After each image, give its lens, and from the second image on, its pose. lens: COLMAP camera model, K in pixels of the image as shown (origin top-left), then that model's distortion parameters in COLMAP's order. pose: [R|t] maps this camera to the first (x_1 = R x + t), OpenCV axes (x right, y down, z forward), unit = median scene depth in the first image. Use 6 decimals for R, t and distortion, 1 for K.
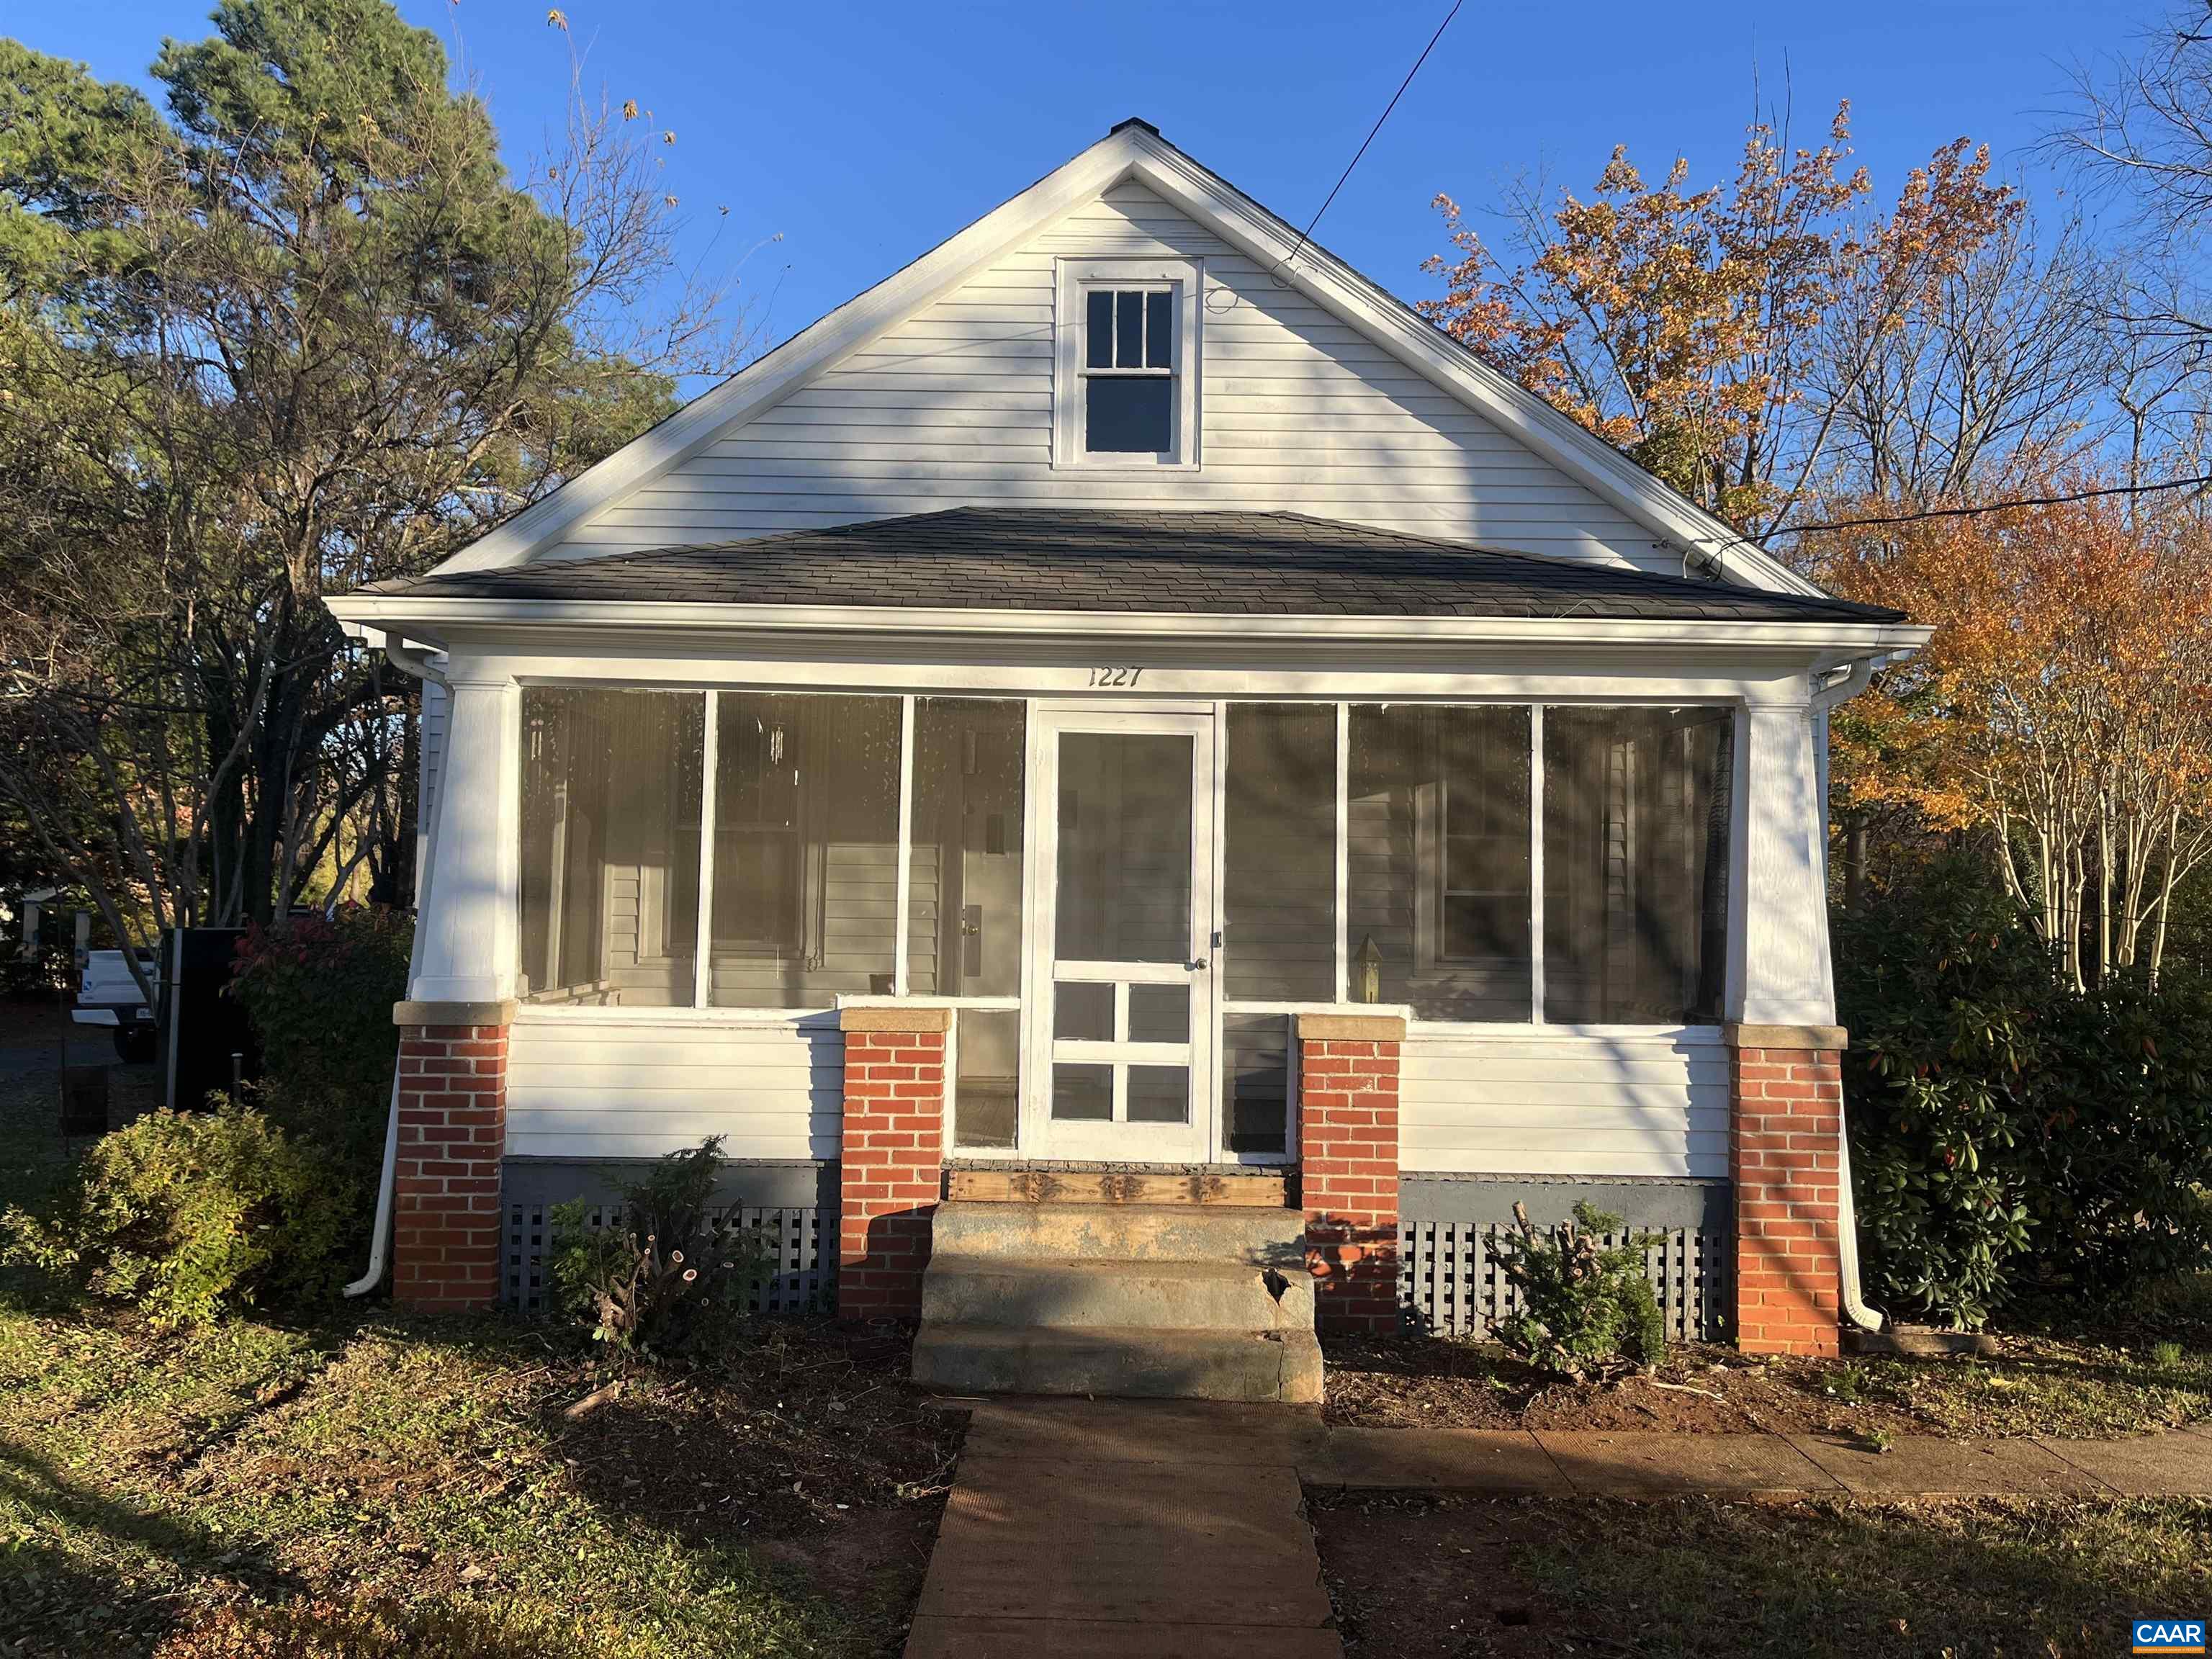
lens RADIAL K [[1664.5, 0, 1106.1], [0, 1664.5, 816.3], [0, 0, 1]] dist [0.083620, -0.105088]
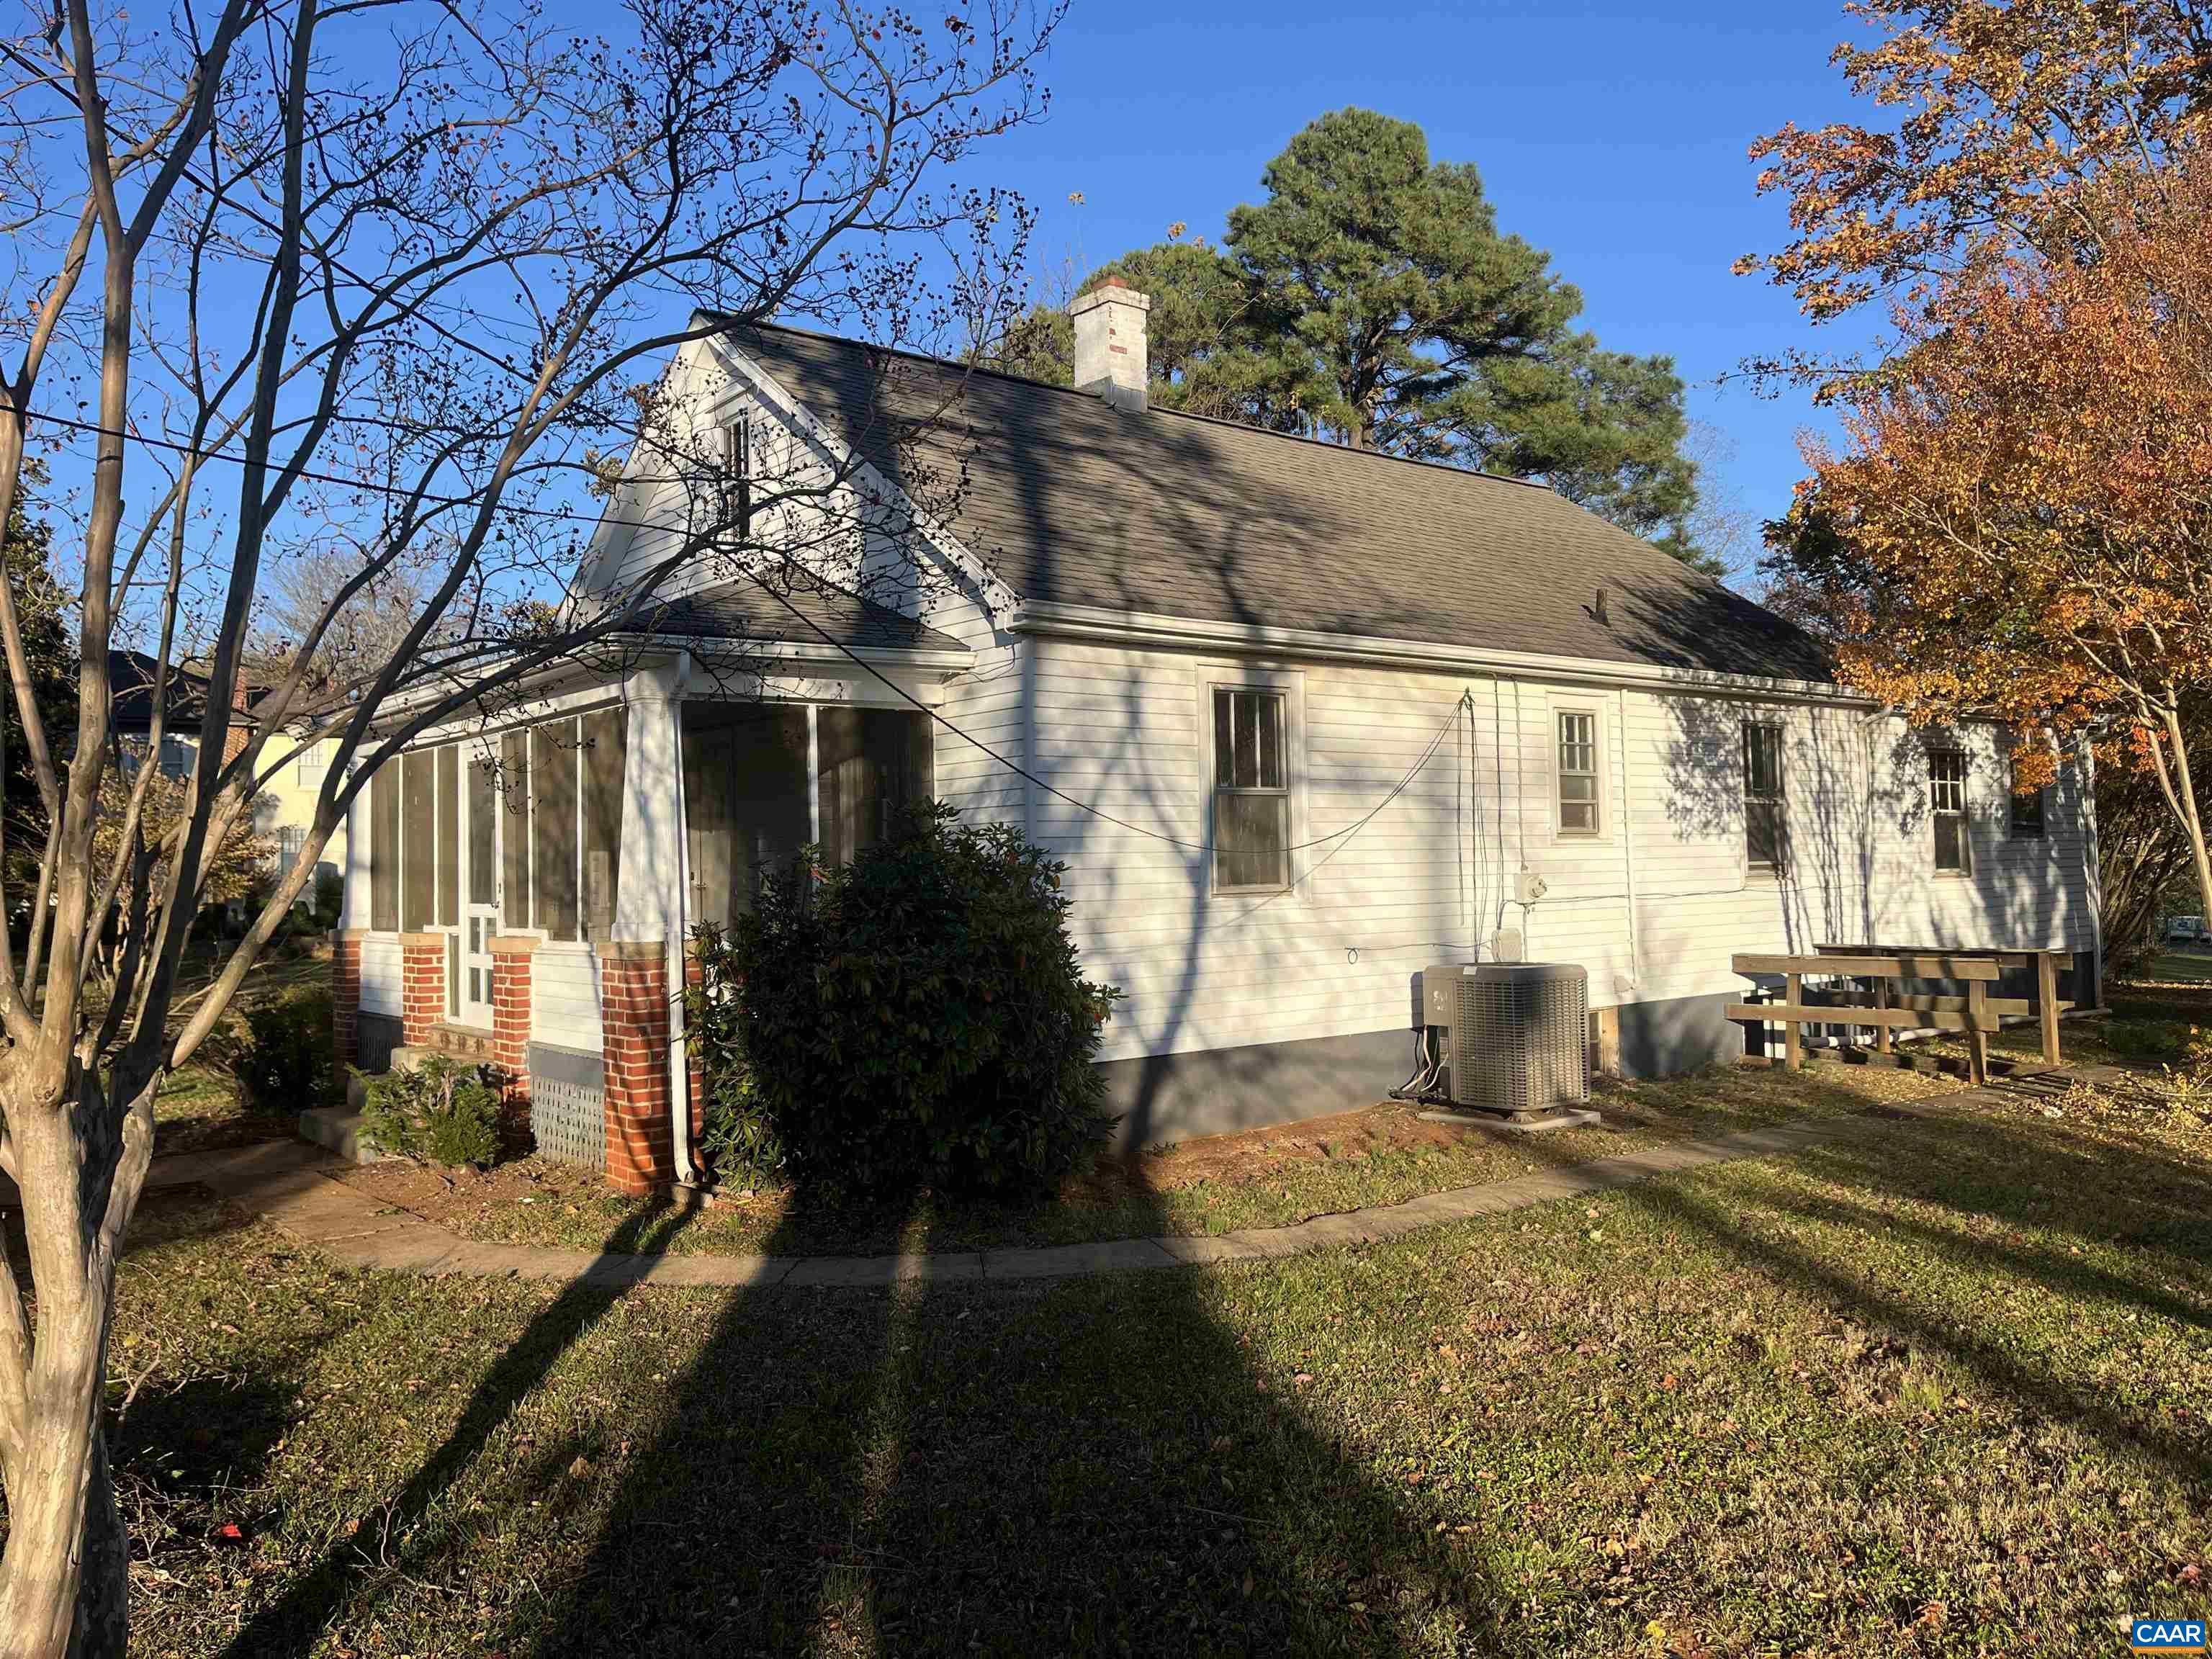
lens RADIAL K [[1666.1, 0, 1109.3], [0, 1666.1, 812.3], [0, 0, 1]] dist [0.016708, -0.002761]
pose [[0.628355, -0.058970, -0.775689, 1.626714], [0.065932, 0.997572, -0.022430, 0.075495], [0.775128, -0.037048, 0.630717, 0.463798]]
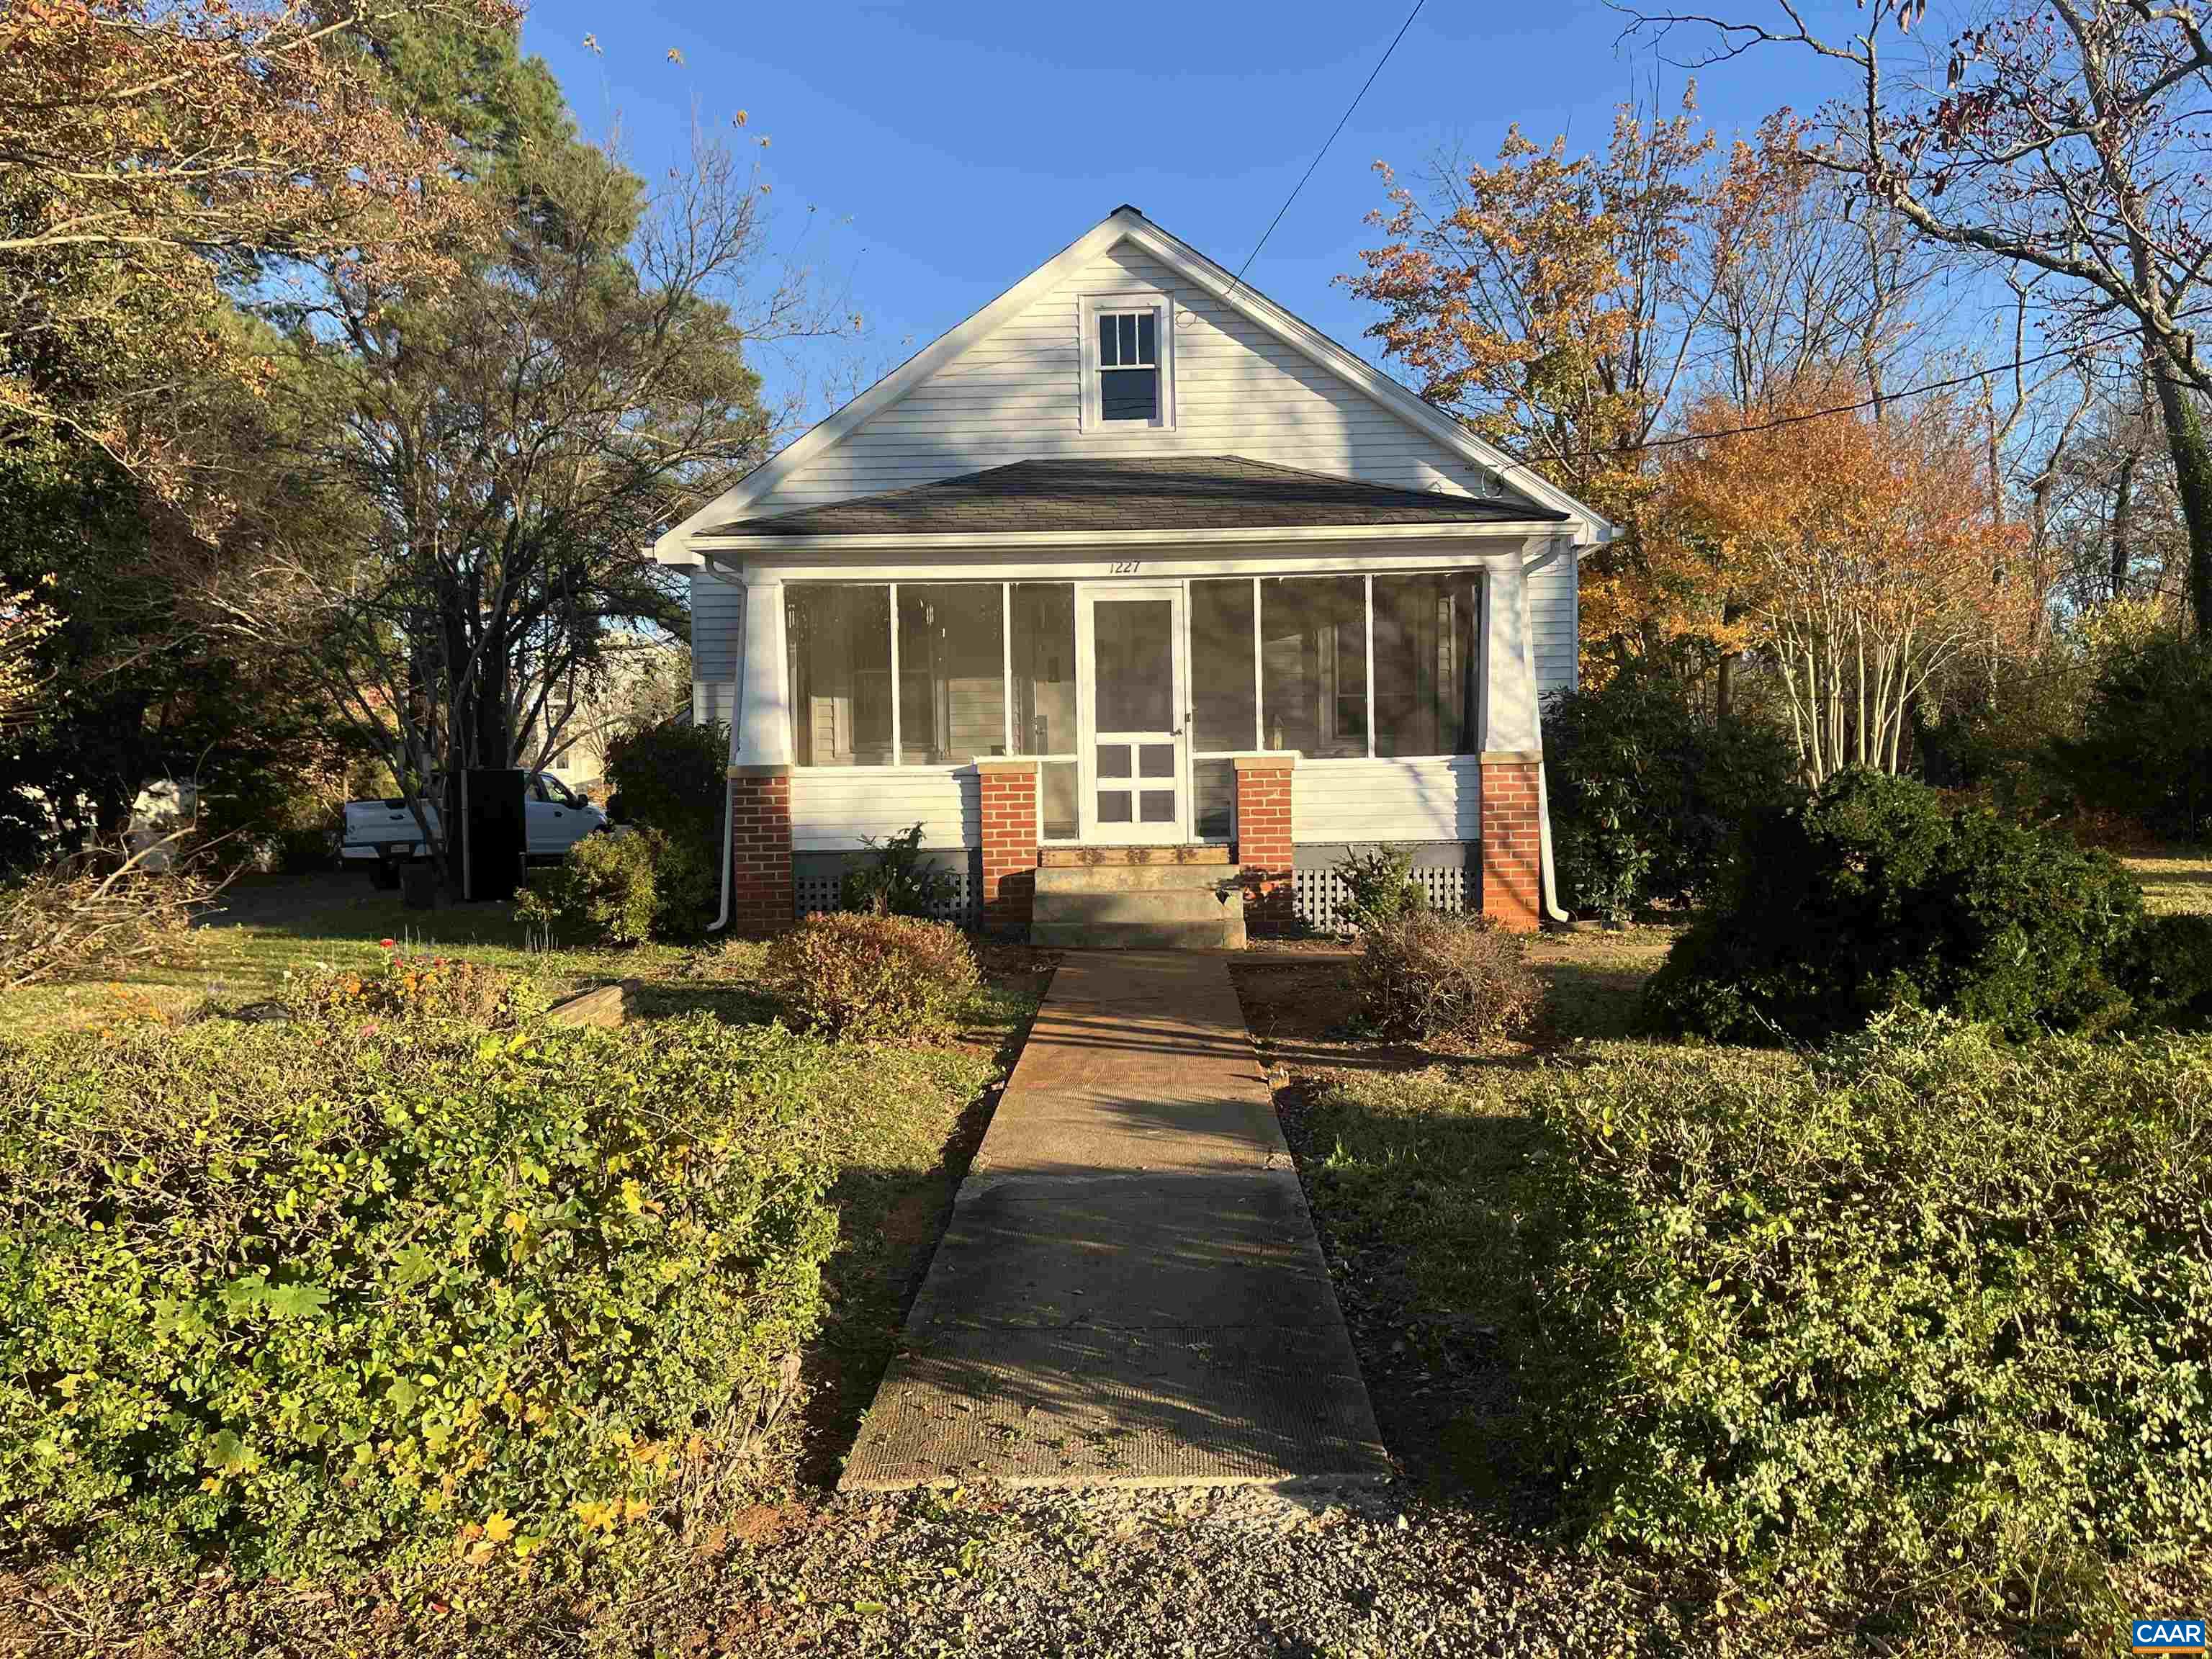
lens RADIAL K [[1643.0, 0, 1124.2], [0, 1643.0, 831.1], [0, 0, 1]] dist [0.108985, -0.160068]
pose [[0.999353, -0.035376, -0.006524, 0.006466], [0.035780, 0.996255, 0.078718, 0.054454], [0.003715, -0.078901, 0.996876, -0.732515]]
